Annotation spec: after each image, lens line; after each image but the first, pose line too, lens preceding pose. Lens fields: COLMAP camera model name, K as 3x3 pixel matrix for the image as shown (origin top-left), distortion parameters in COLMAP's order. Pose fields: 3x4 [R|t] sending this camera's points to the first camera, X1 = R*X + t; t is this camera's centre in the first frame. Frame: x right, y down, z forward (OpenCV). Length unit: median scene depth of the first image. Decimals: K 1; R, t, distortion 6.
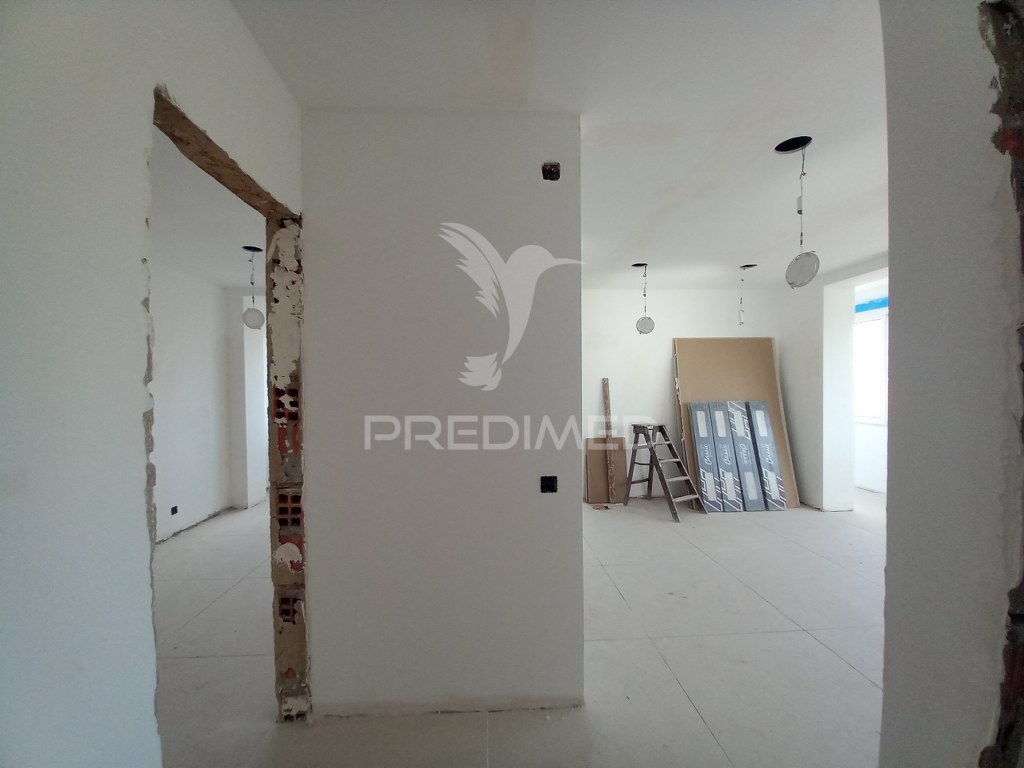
lens RADIAL K [[404.9, 0, 508.0], [0, 404.9, 391.0], [0, 0, 1]] dist [0.016707, -0.016806]
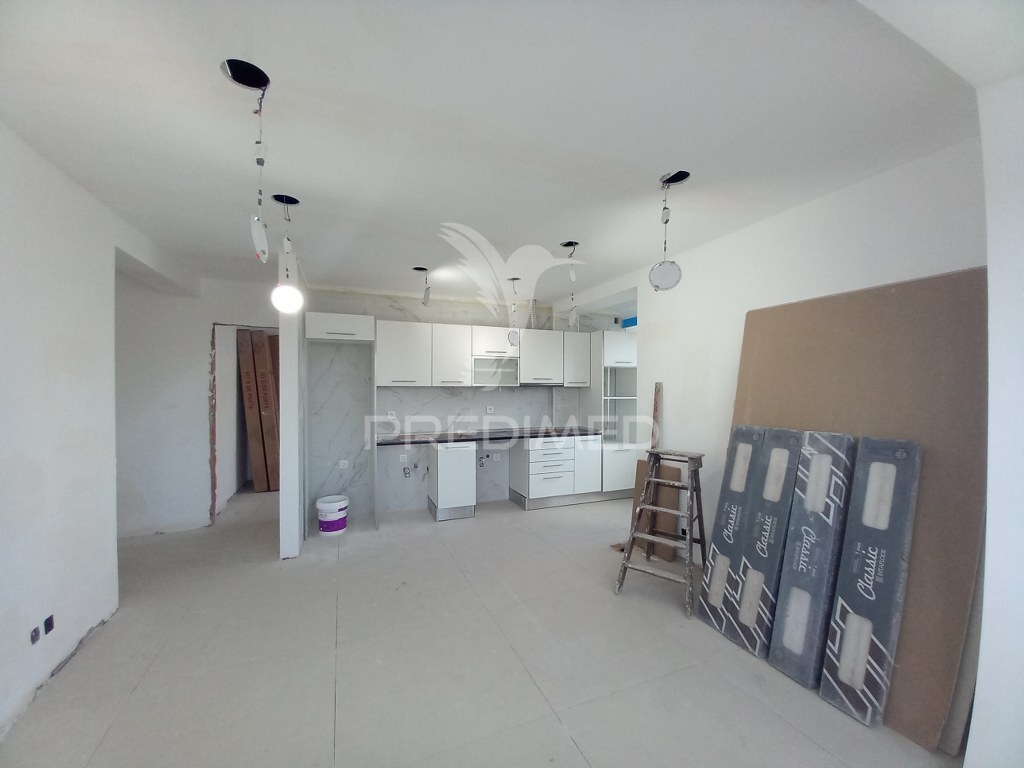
lens RADIAL K [[404.9, 0, 508.0], [0, 404.9, 391.0], [0, 0, 1]] dist [0.016707, -0.016806]
pose [[0.319535, 0.014390, -0.947465, 0.923893], [-0.015429, 0.999831, 0.009982, -0.022277], [0.947449, 0.011429, 0.319703, 0.551002]]
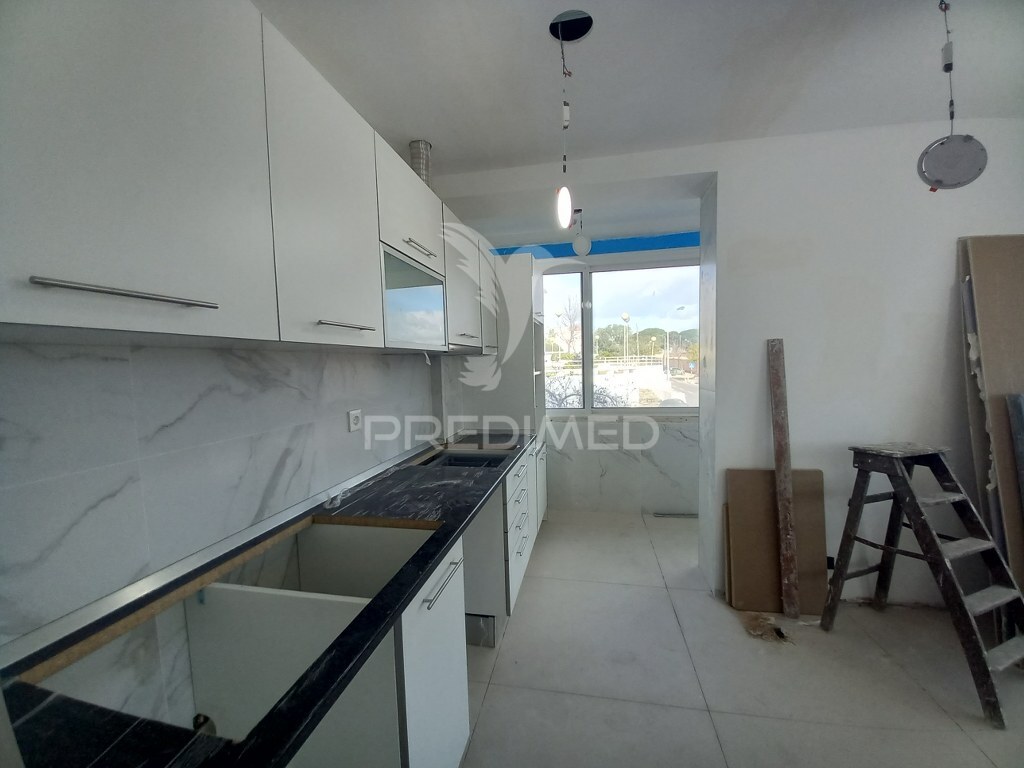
lens RADIAL K [[403.3, 0, 508.3], [0, 403.3, 388.8], [0, 0, 1]] dist [0.016555, -0.016442]
pose [[0.966685, -0.001511, -0.255963, 0.073071], [0.015475, 0.998498, 0.052552, -0.006099], [0.255499, -0.054762, 0.965257, 0.528121]]
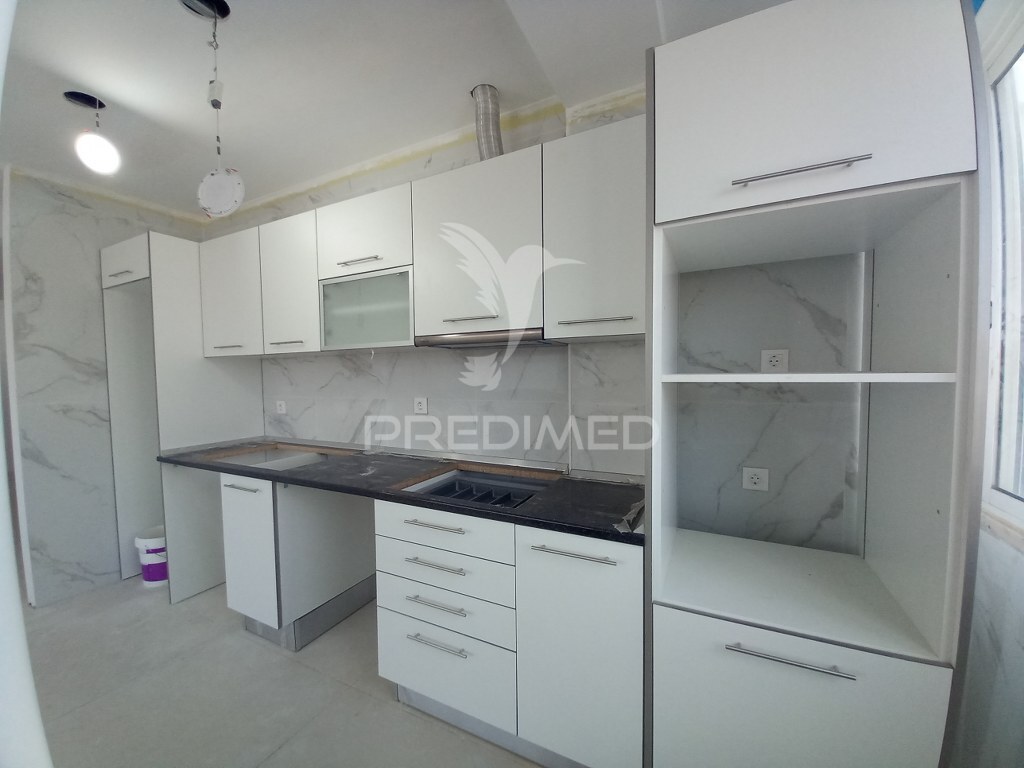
lens RADIAL K [[404.9, 0, 508.0], [0, 404.9, 391.0], [0, 0, 1]] dist [0.016707, -0.016806]
pose [[-0.504831, 0.054269, -0.861511, 0.195870], [0.007163, 0.998251, 0.058686, -0.002871], [0.863189, 0.023456, -0.504336, 1.206235]]
